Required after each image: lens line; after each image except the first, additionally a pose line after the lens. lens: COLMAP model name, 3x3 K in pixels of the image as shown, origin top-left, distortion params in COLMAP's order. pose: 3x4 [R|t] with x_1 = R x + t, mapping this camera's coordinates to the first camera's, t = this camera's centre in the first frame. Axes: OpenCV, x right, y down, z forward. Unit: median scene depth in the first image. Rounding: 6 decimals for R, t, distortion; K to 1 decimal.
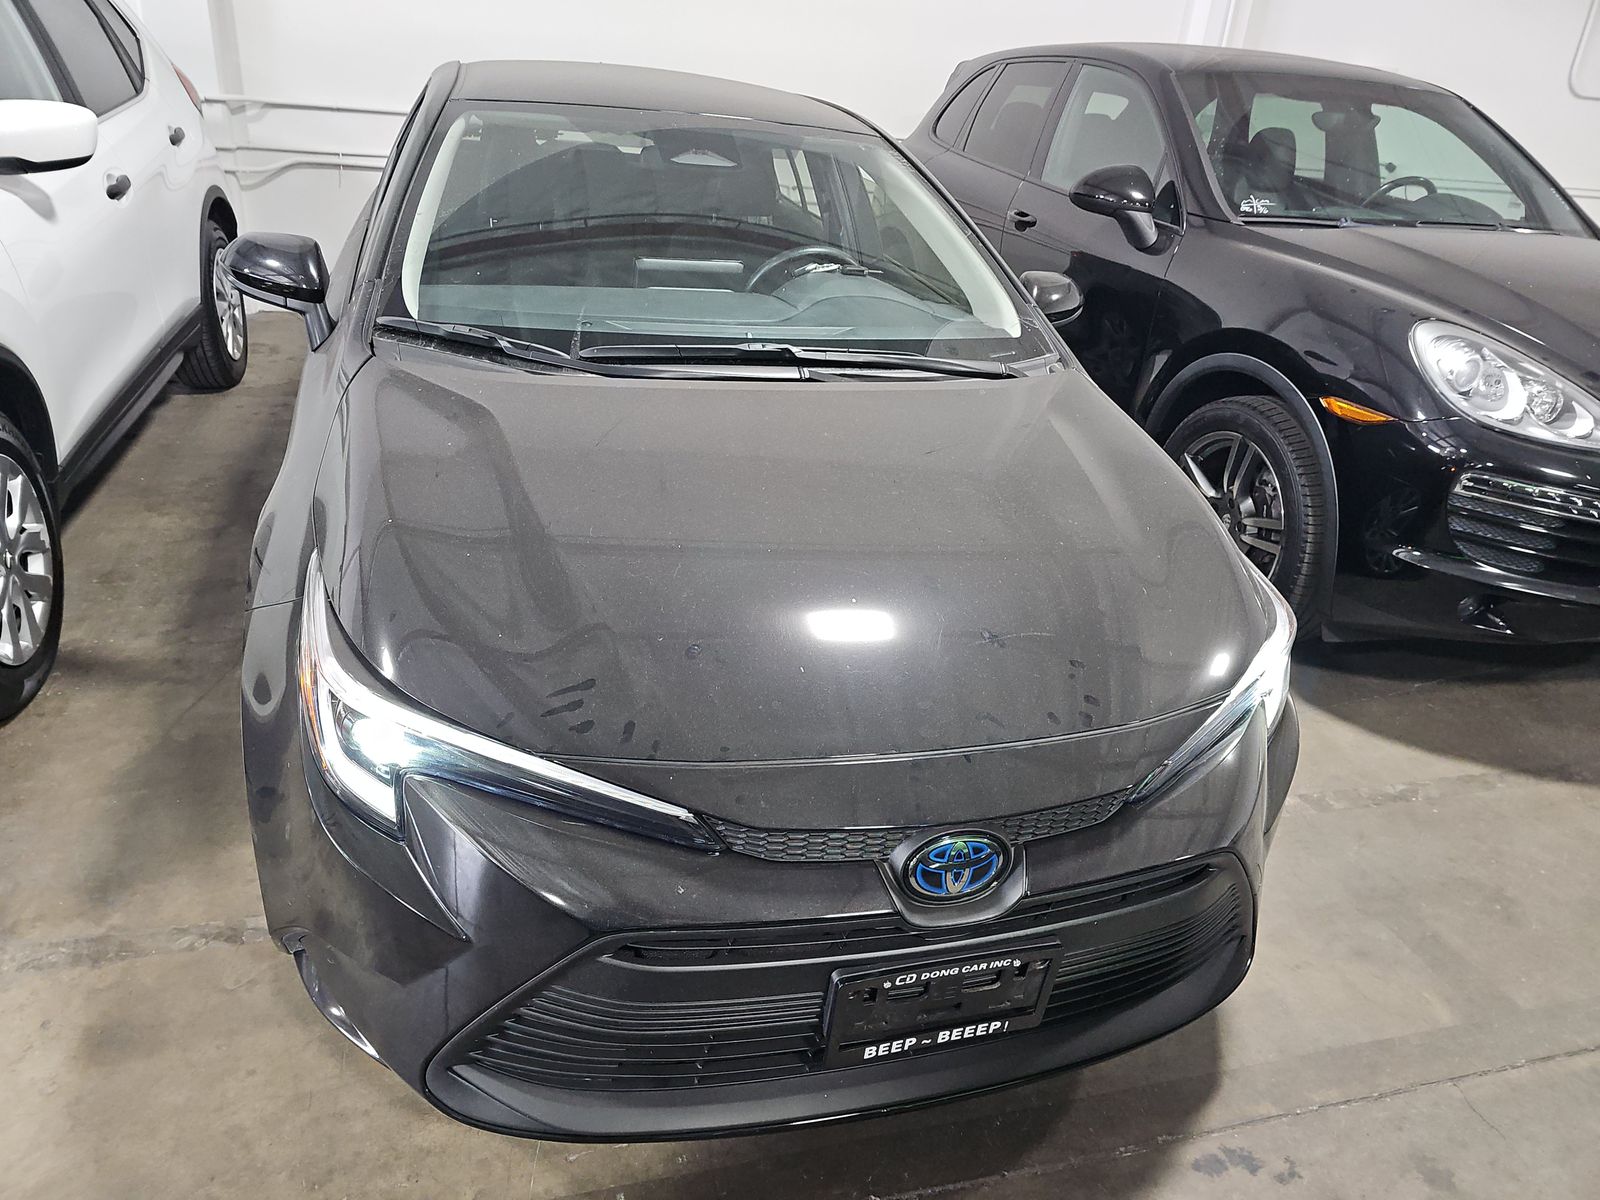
lens RADIAL K [[1089.3, 0, 796.7], [0, 1089.3, 594.6], [0, 0, 1]] dist [0.046063, -0.051280]
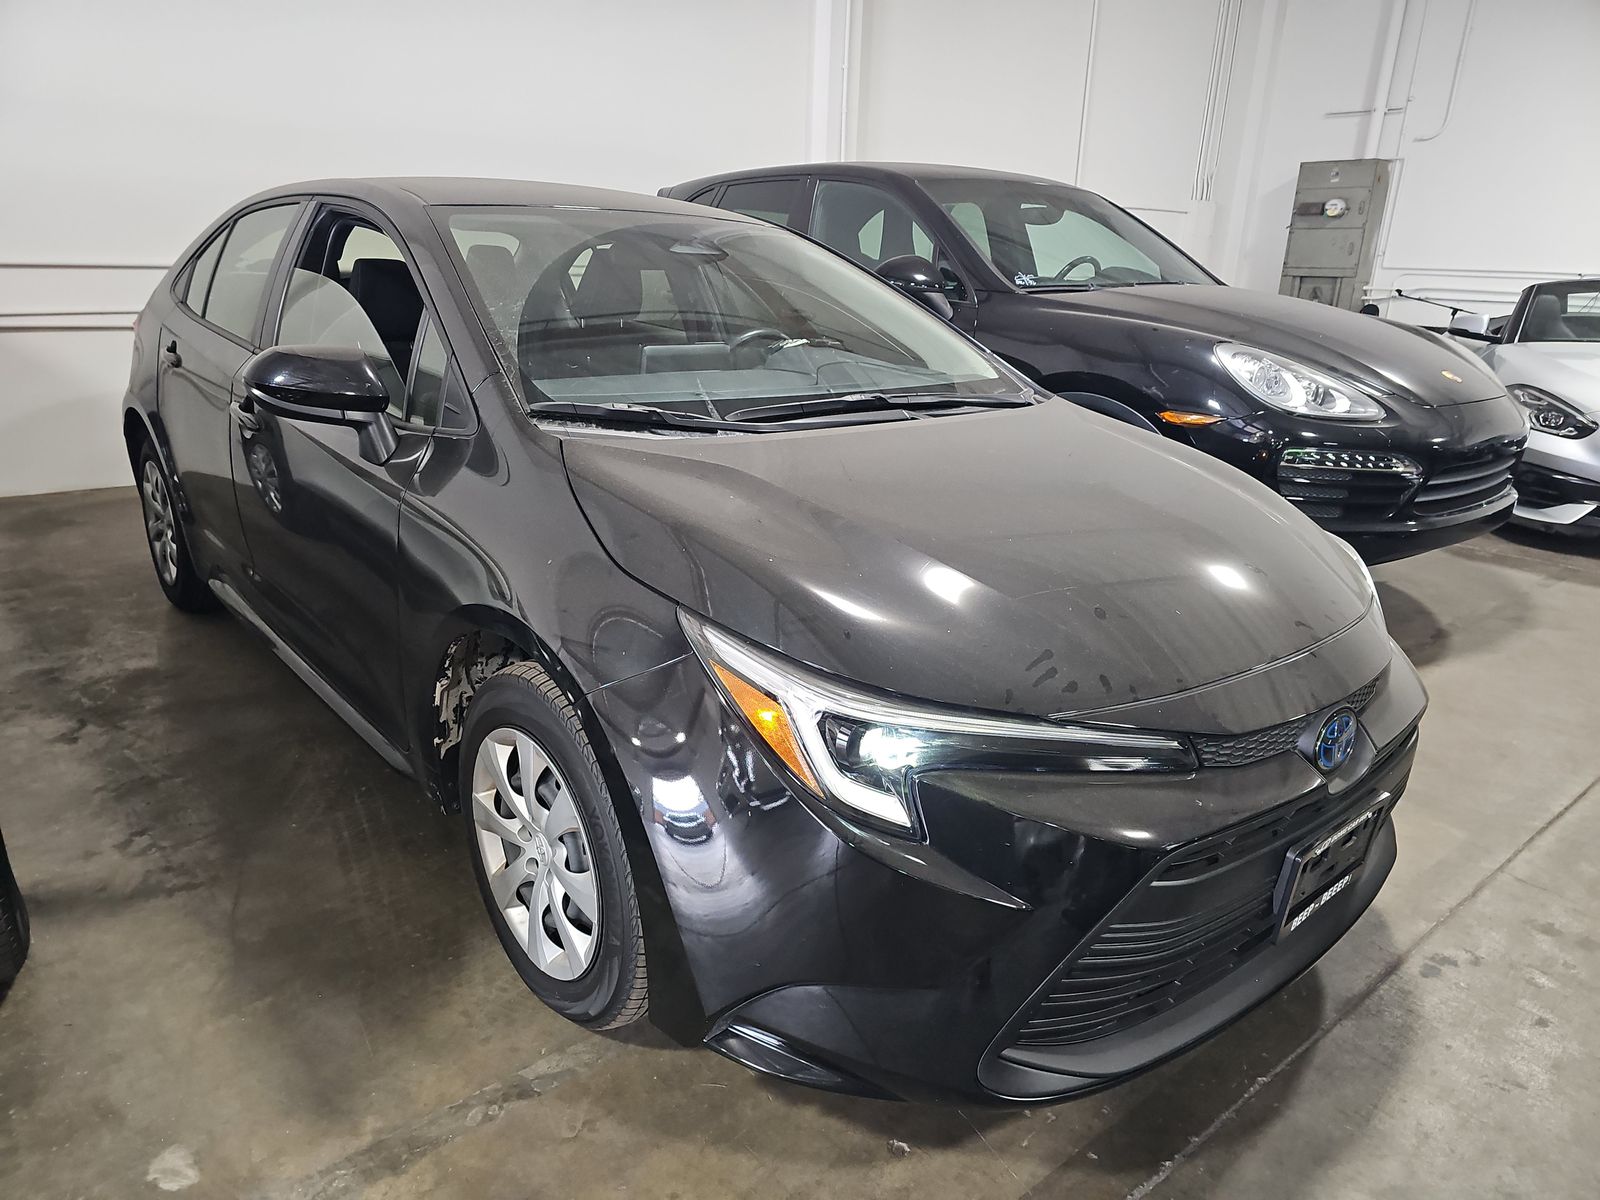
lens RADIAL K [[1089.3, 0, 785.9], [0, 1089.3, 613.1], [0, 0, 1]] dist [0.046063, -0.051280]
pose [[0.905910, -0.179661, 0.383470, -0.567082], [0.219220, 0.973724, -0.061682, 0.034824], [-0.362312, 0.139942, 0.921491, 0.052380]]
